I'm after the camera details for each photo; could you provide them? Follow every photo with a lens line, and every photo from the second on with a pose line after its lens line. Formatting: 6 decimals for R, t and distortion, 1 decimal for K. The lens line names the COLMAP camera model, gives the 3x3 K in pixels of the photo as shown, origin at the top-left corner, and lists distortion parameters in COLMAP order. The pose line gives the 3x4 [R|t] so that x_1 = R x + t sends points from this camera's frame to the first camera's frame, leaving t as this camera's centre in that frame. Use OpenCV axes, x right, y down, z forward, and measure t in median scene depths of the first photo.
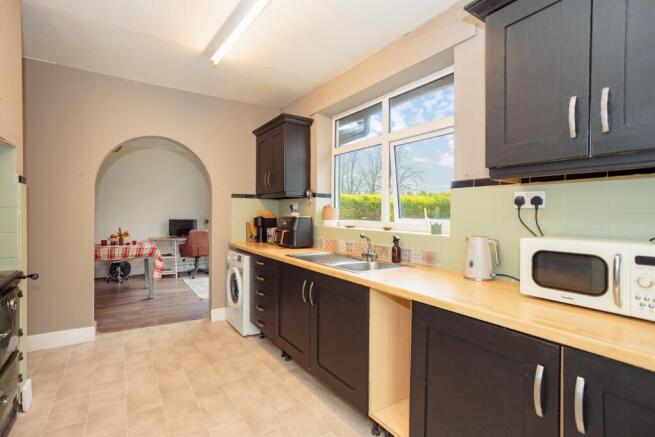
lens RADIAL K [[319.6, 0, 325.6], [0, 319.6, 217.6], [0, 0, 1]] dist [-0.048733, 0.029804]
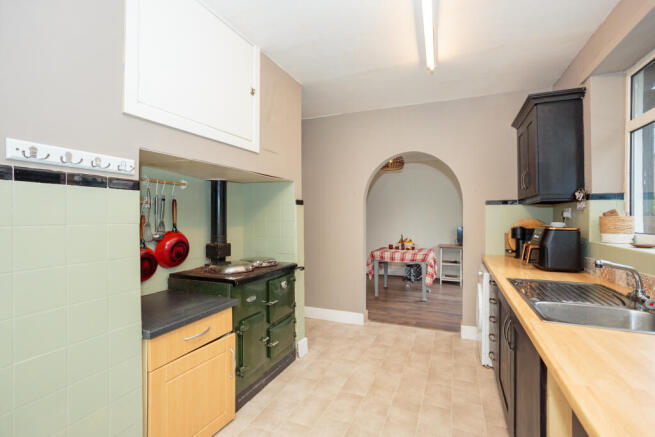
lens RADIAL K [[319.6, 0, 325.6], [0, 319.6, 217.6], [0, 0, 1]] dist [-0.048733, 0.029804]
pose [[0.552321, -0.012687, -0.833535, 0.222349], [-0.001329, 0.999870, -0.016100, -0.014392], [0.833631, 0.010000, 0.552232, 0.159242]]
